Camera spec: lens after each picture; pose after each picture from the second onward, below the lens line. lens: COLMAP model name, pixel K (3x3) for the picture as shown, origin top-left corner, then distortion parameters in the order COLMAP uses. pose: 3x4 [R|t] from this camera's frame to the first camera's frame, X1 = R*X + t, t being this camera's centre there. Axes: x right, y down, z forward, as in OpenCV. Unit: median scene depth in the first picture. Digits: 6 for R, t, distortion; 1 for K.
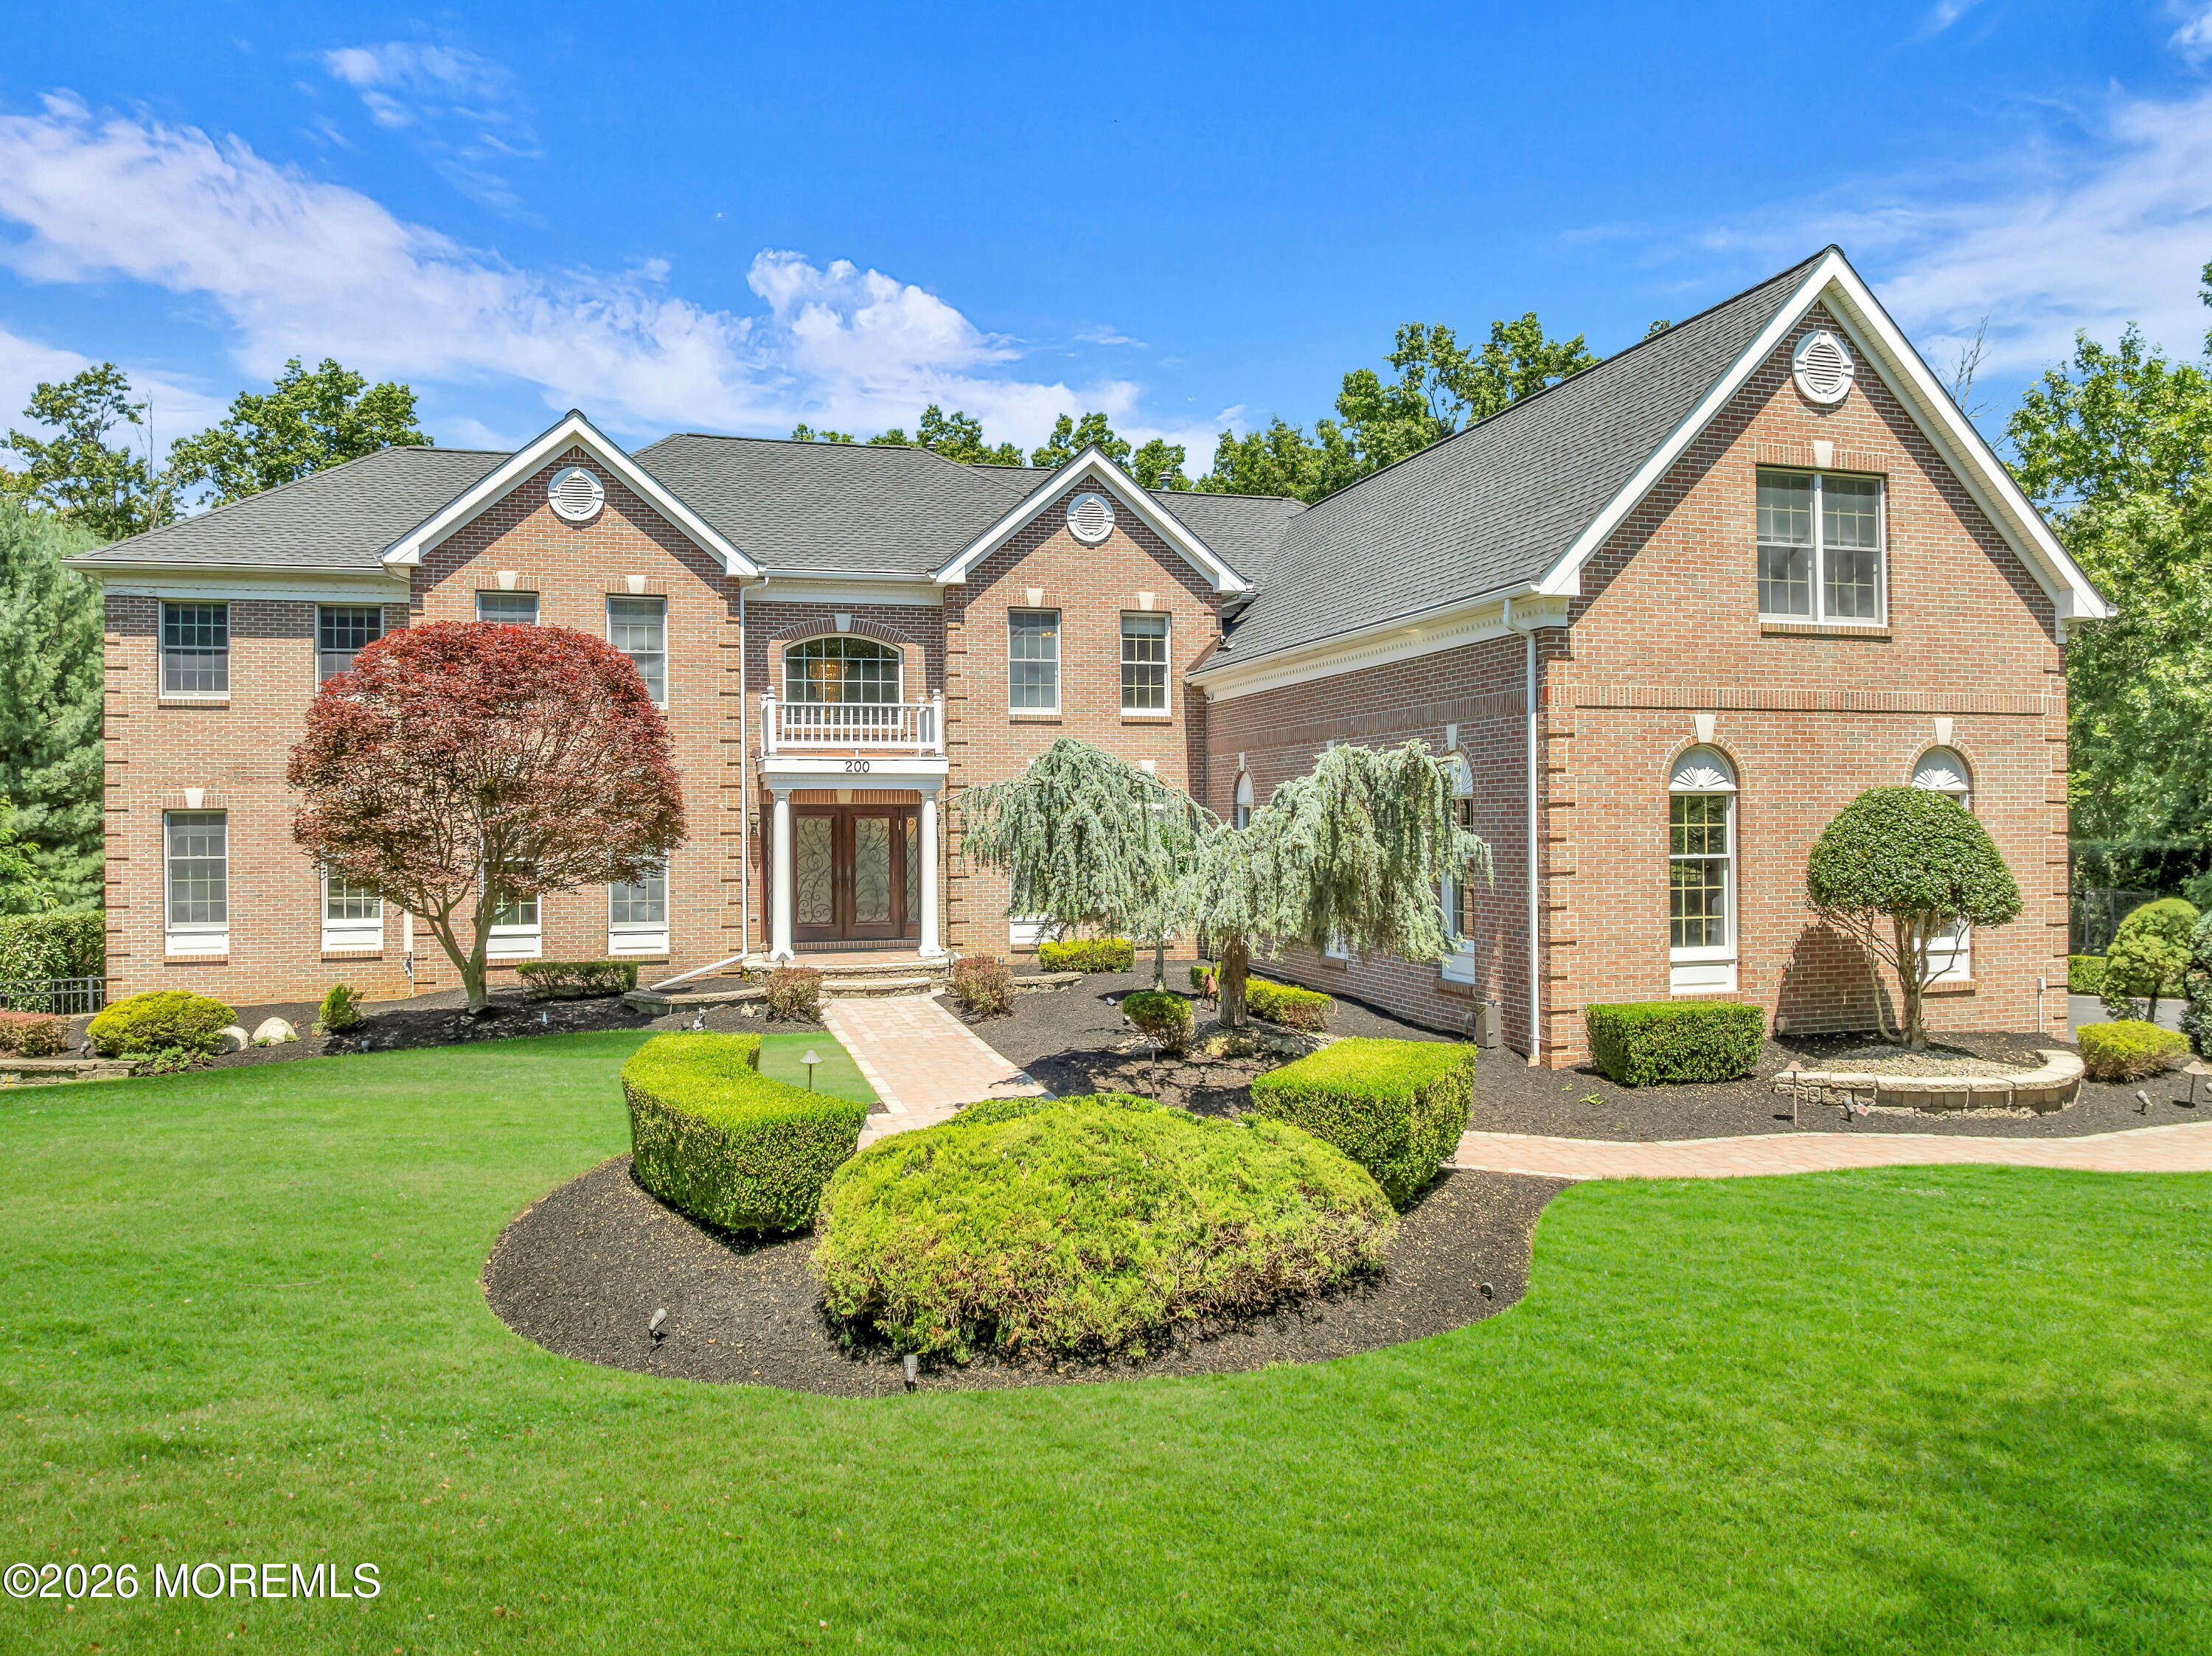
lens RADIAL K [[1567.5, 0, 1108.6], [0, 1567.5, 821.9], [0, 0, 1]] dist [-0.036961, -0.008296]
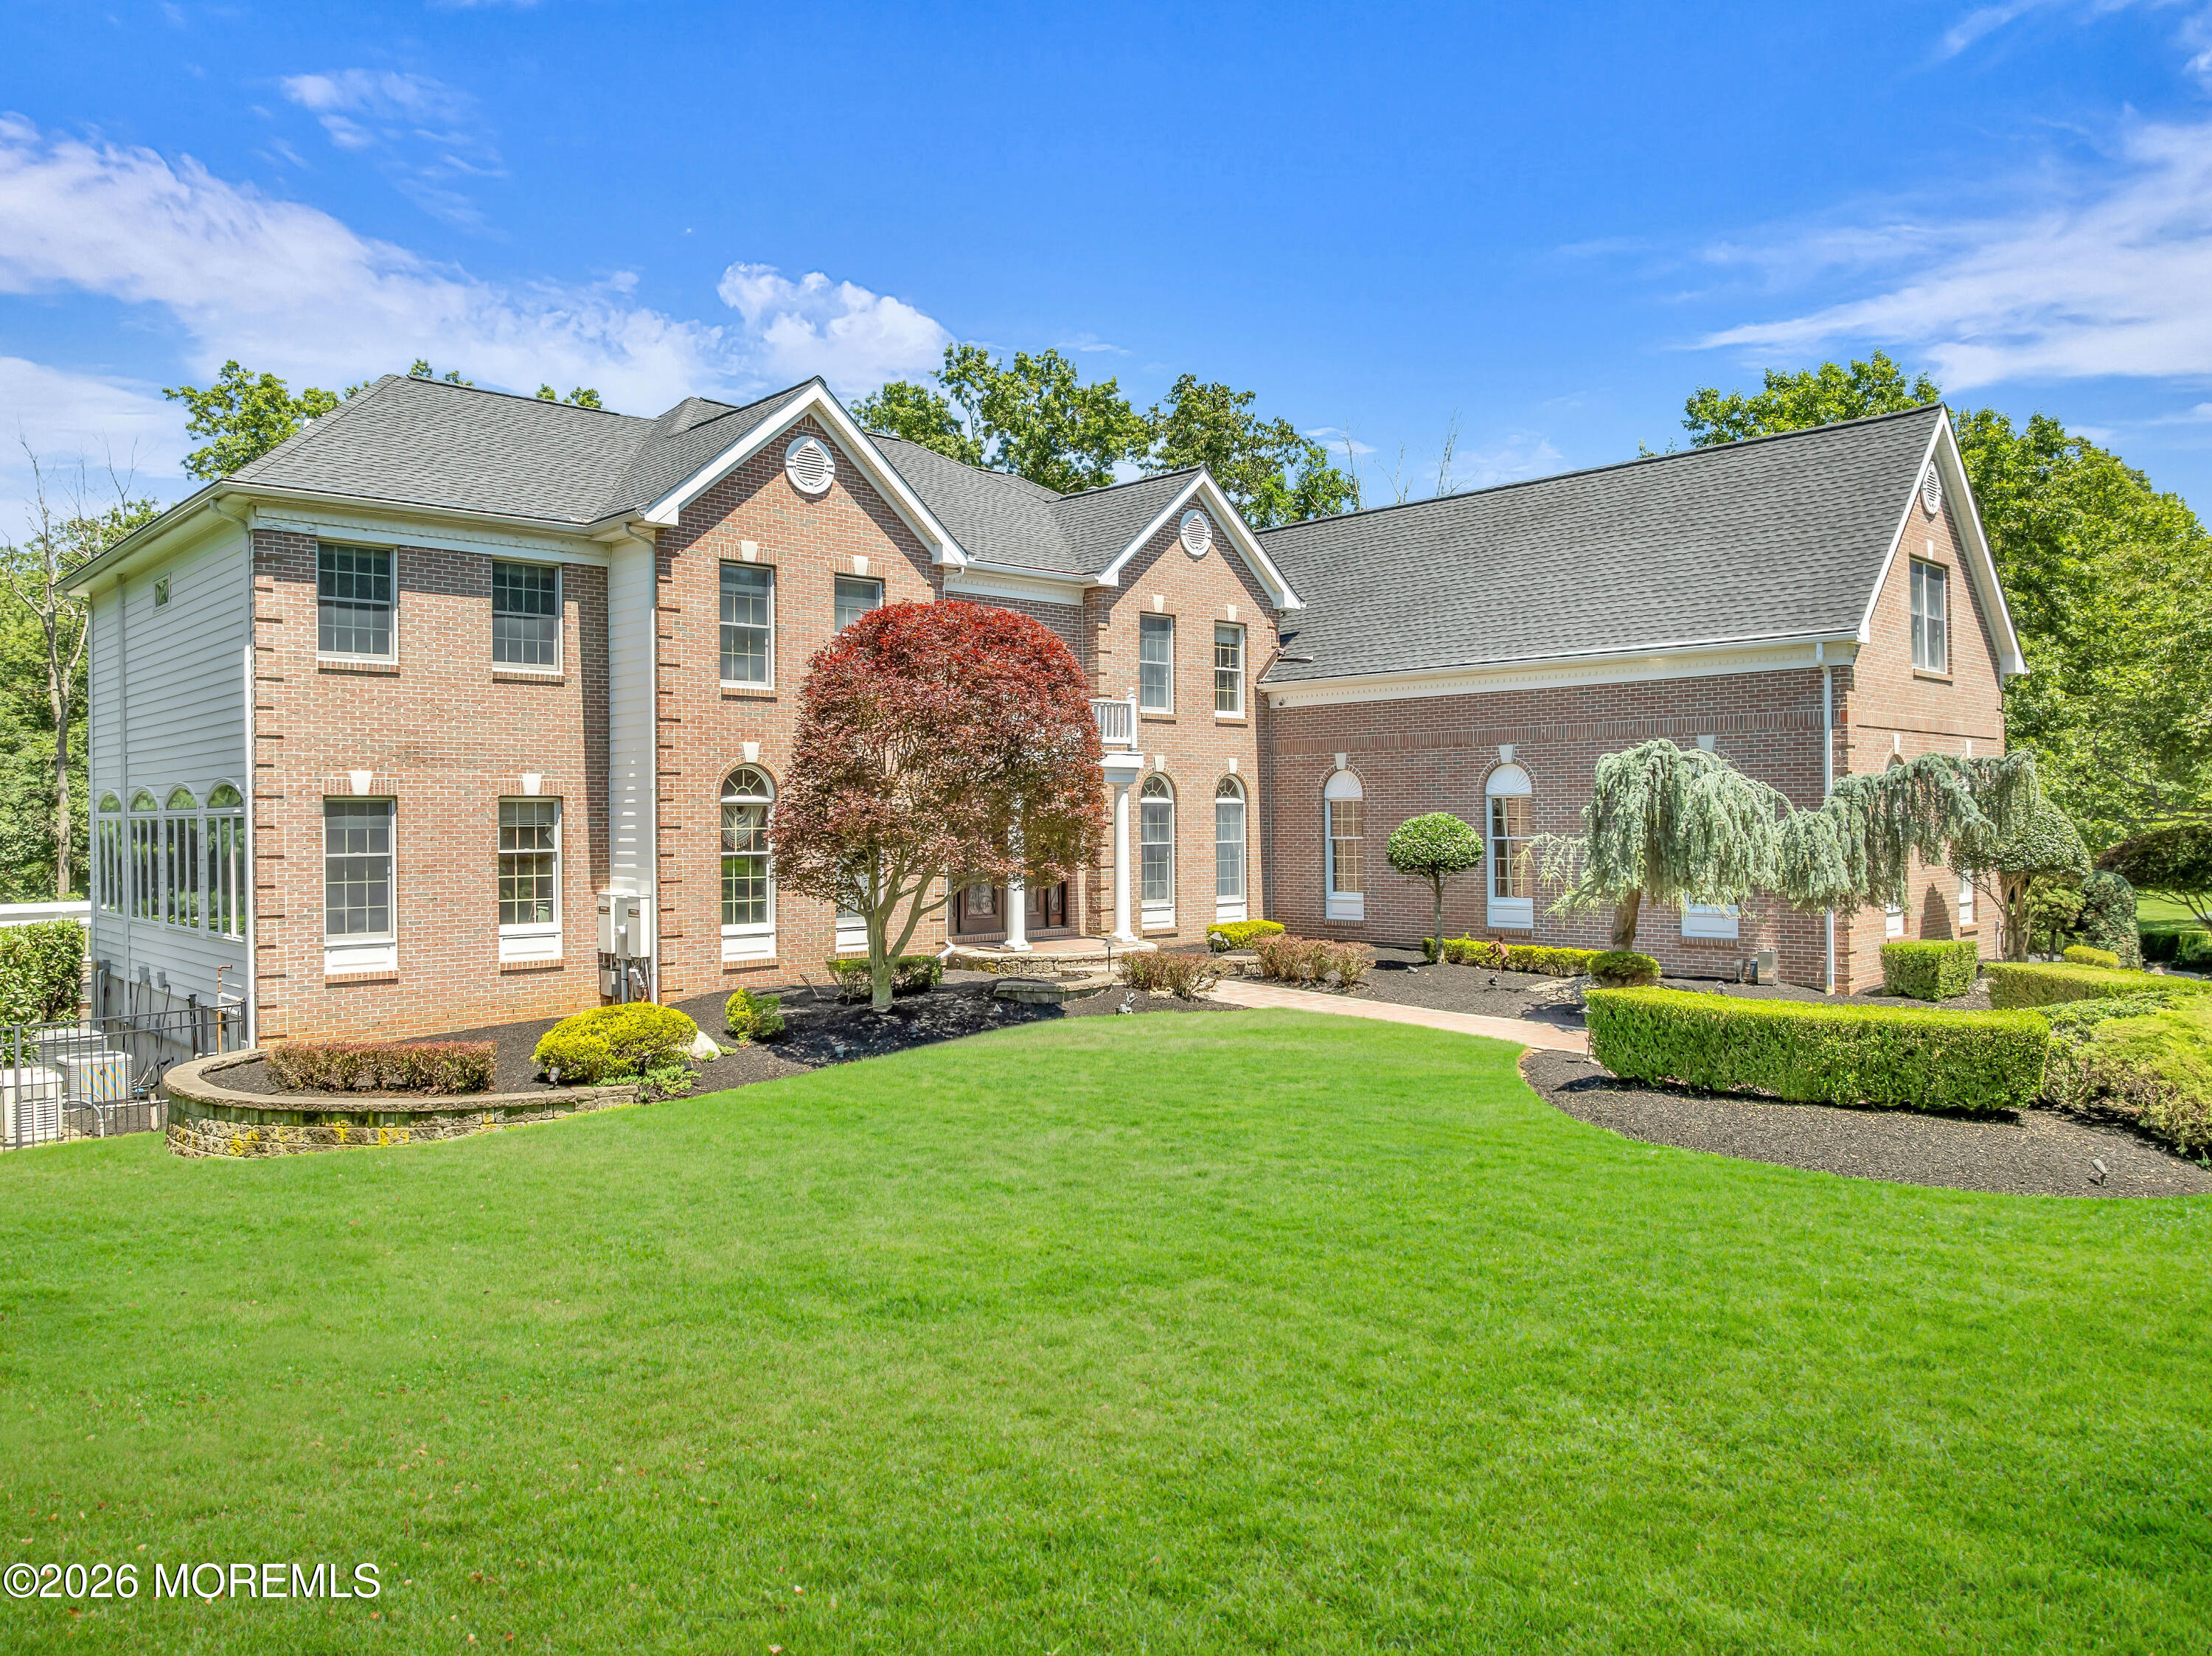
lens RADIAL K [[1567.5, 0, 1108.6], [0, 1567.5, 821.9], [0, 0, 1]] dist [-0.036961, -0.008296]
pose [[0.885003, -0.000202, 0.465585, -0.613516], [0.000835, 0.999999, -0.001154, 0.006725], [-0.465585, 0.001410, 0.885002, 0.077789]]
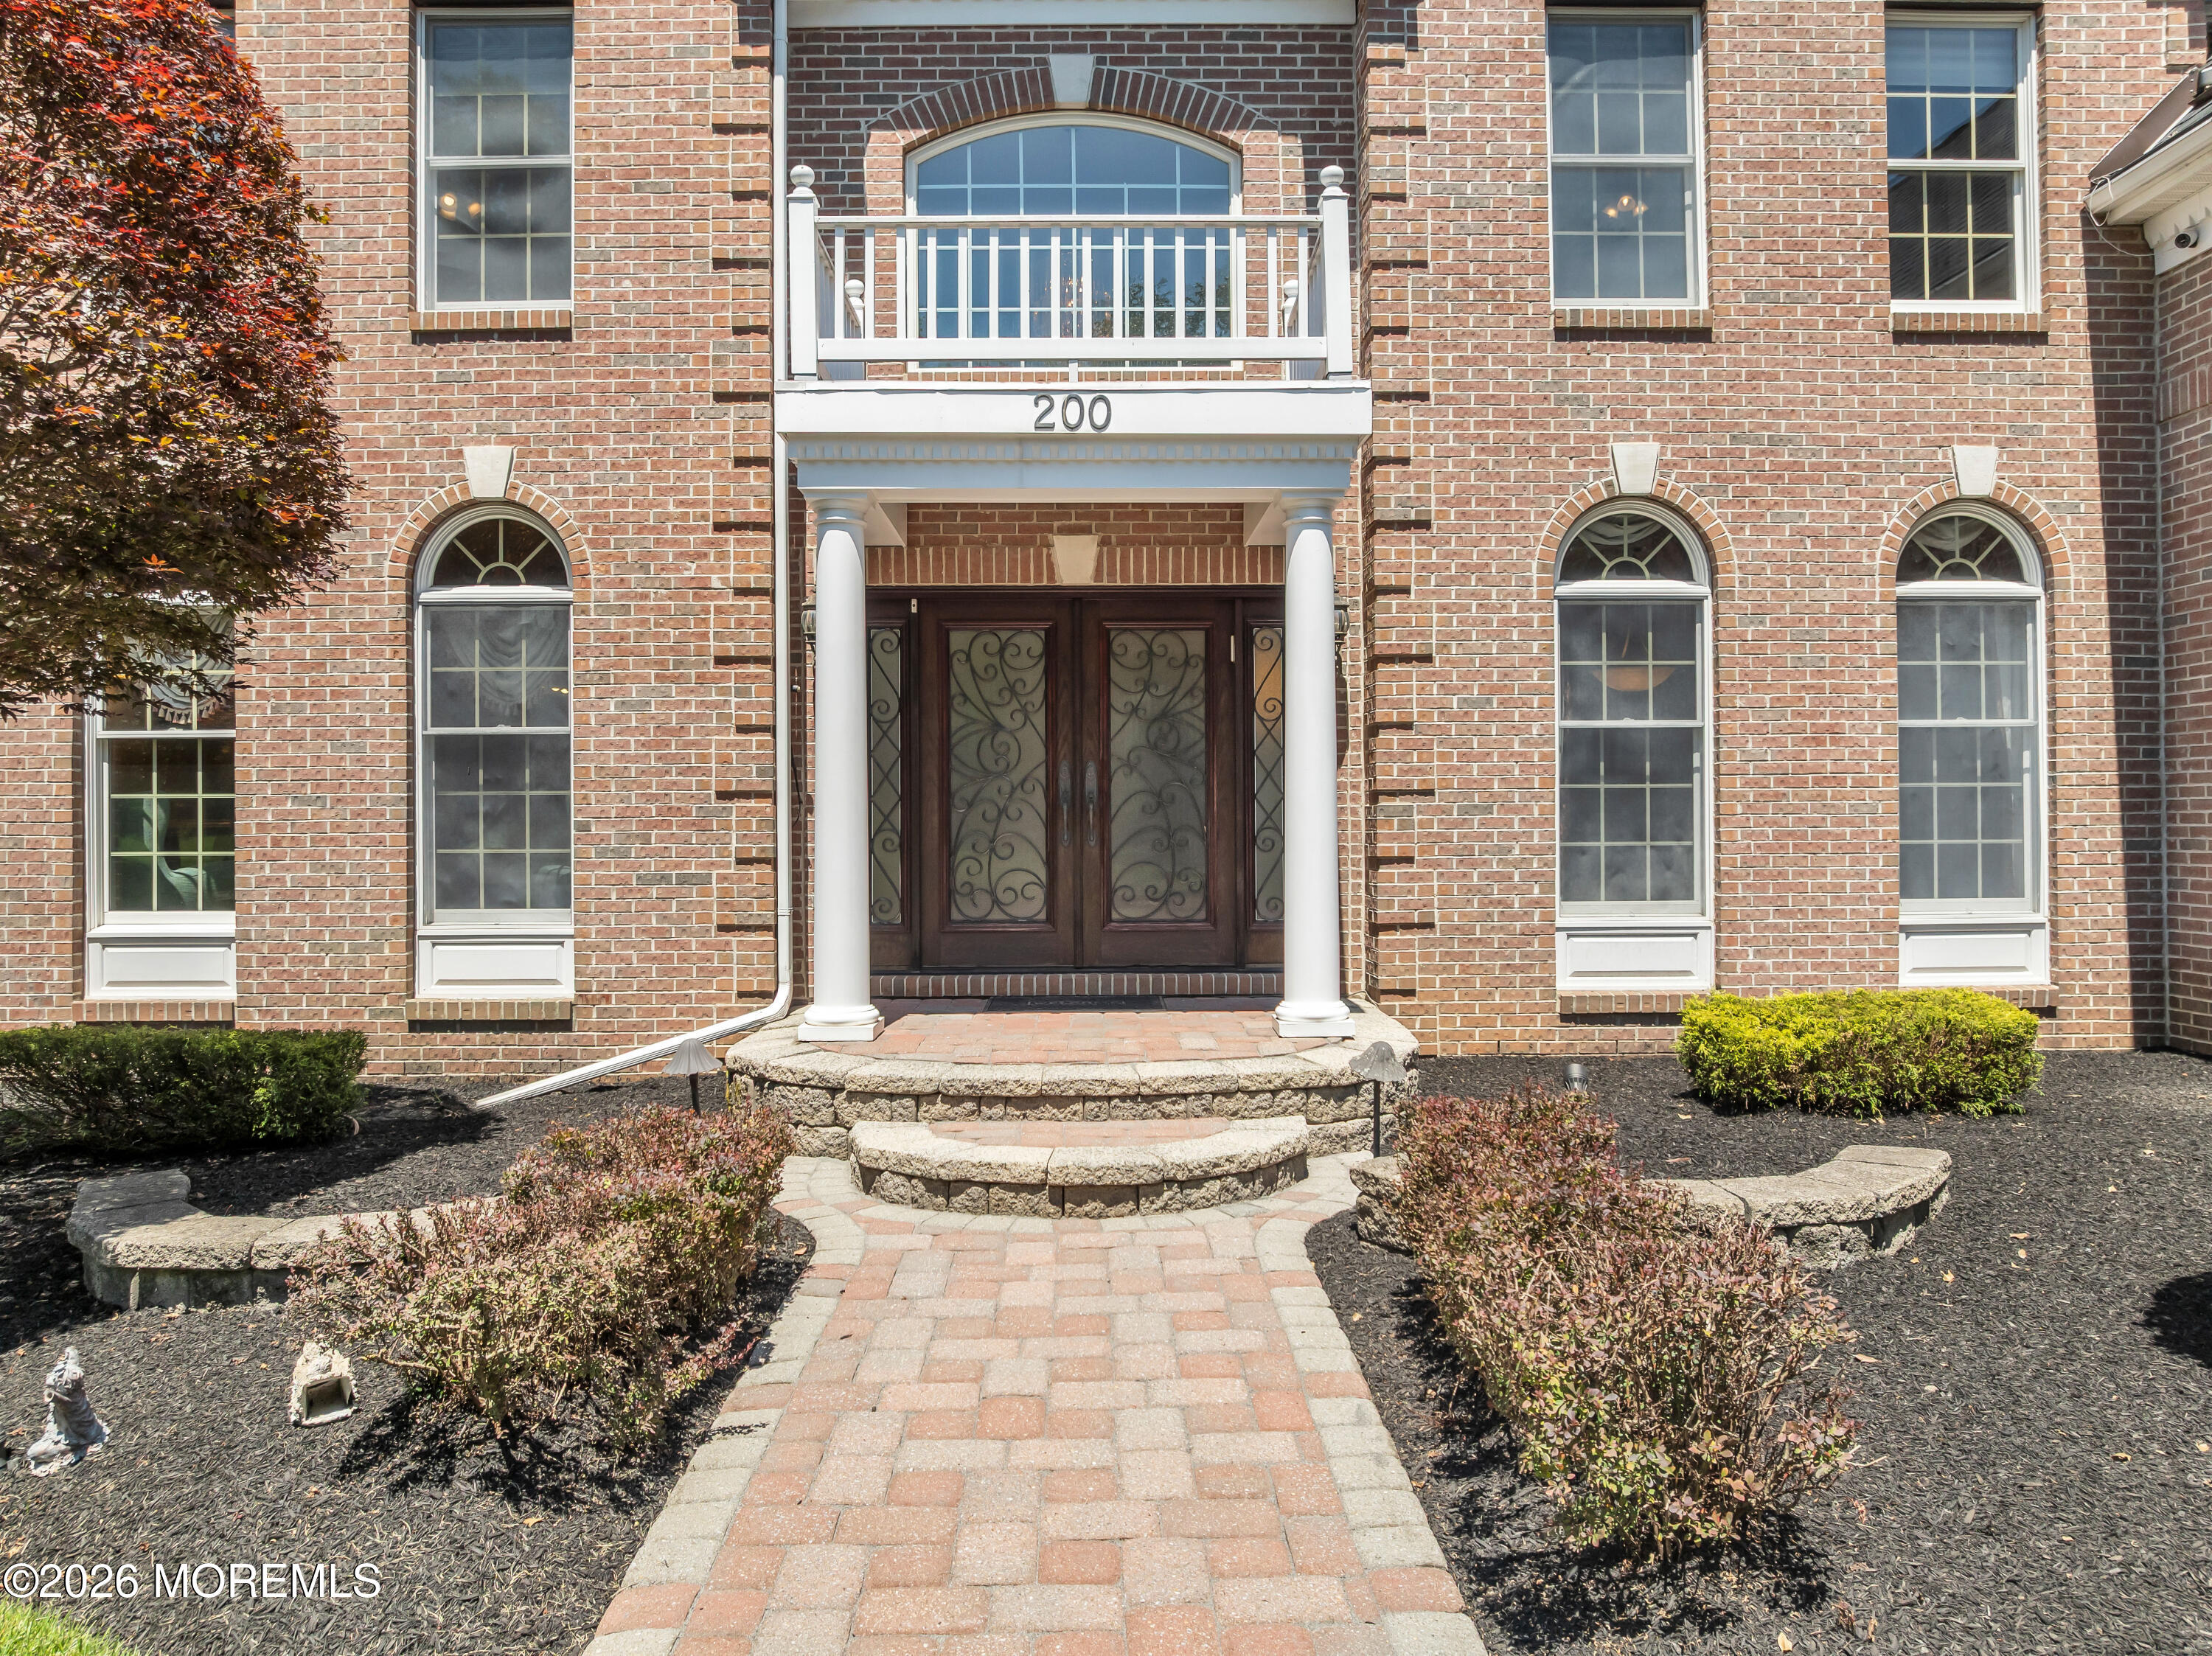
lens RADIAL K [[1559.2, 0, 1106.0], [0, 1559.2, 828.0], [0, 0, 1]] dist [-0.037818, 0.006007]
pose [[0.963929, 0.001615, -0.266154, -0.071714], [-0.000361, 0.999989, 0.004760, 0.043709], [0.266159, -0.004492, 0.963919, 0.695718]]
